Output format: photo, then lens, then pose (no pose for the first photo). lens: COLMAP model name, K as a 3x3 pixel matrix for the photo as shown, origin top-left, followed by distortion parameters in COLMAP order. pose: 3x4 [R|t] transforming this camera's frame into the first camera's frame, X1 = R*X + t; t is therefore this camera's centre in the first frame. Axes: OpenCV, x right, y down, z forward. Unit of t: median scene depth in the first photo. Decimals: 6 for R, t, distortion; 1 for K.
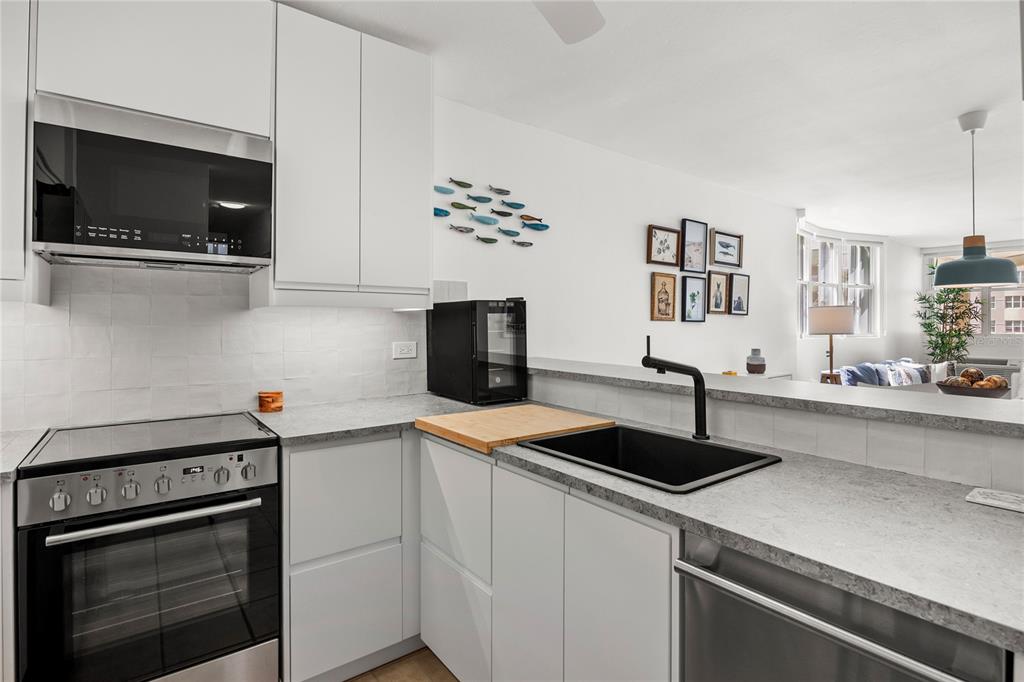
lens RADIAL K [[501.2, 0, 517.2], [0, 501.2, 322.5], [0, 0, 1]] dist [-0.011316, 0.000939]
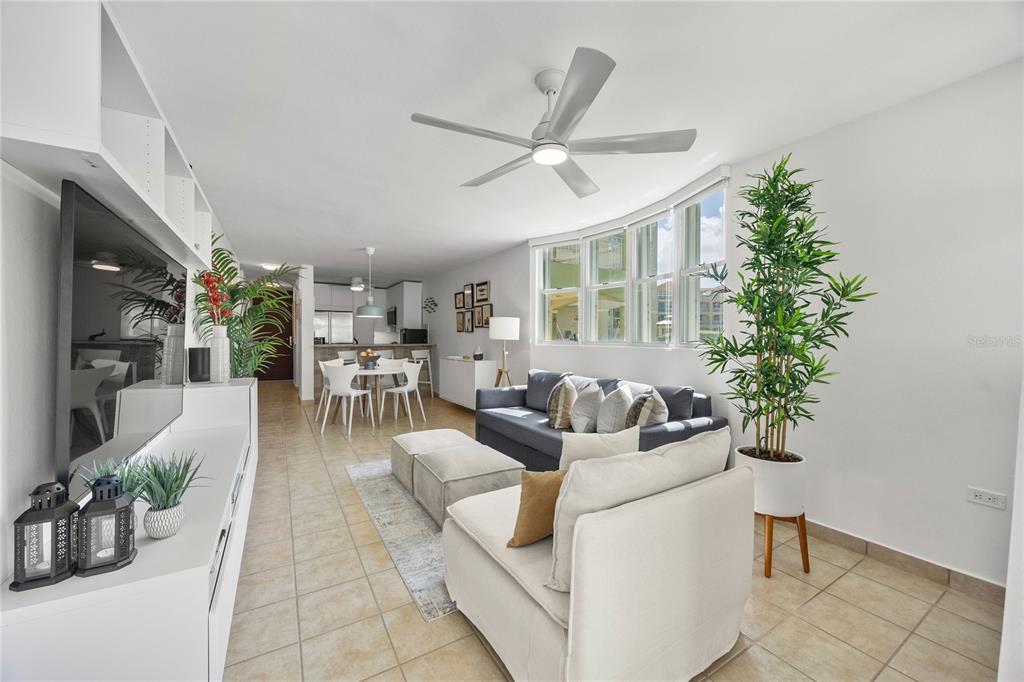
lens RADIAL K [[397.0, 0, 513.6], [0, 397.0, 337.8], [0, 0, 1]] dist [-0.004041, 0.000386]
pose [[-0.098113, 0.000562, -0.995175, 4.766002], [0.003444, 0.999994, 0.000225, 0.055725], [0.995169, -0.003405, -0.098114, 3.203957]]
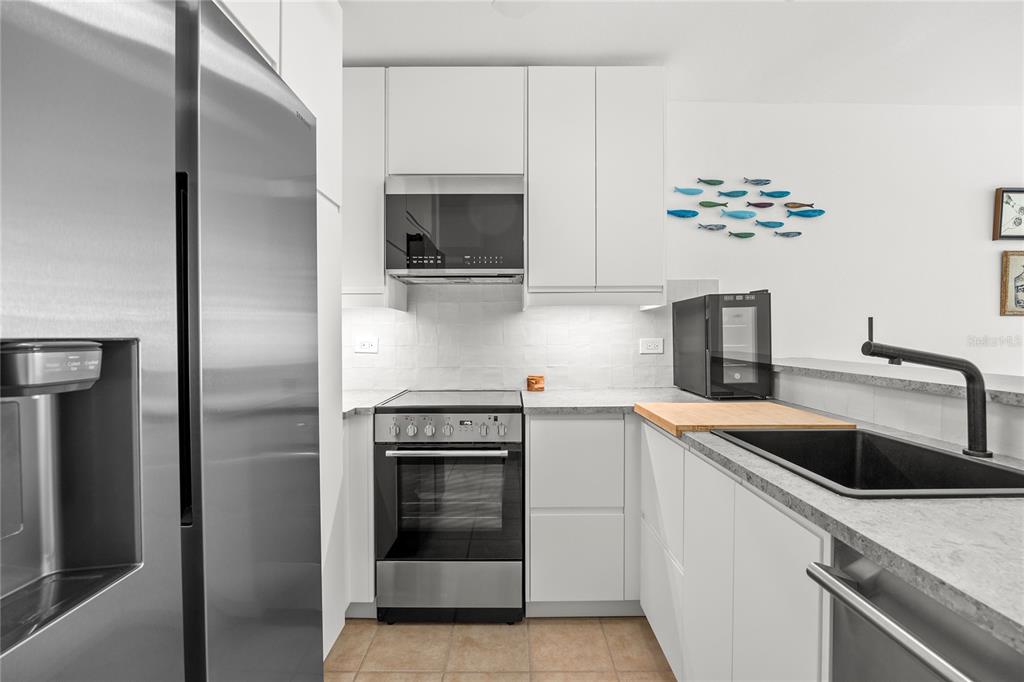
lens RADIAL K [[460.6, 0, 512.5], [0, 460.6, 337.0], [0, 0, 1]] dist [-0.013102, -0.000107]
pose [[0.800837, -0.002002, -0.598879, 0.190213], [0.007469, 0.999950, 0.006644, 0.039127], [0.598835, -0.009794, 0.800812, 0.035157]]
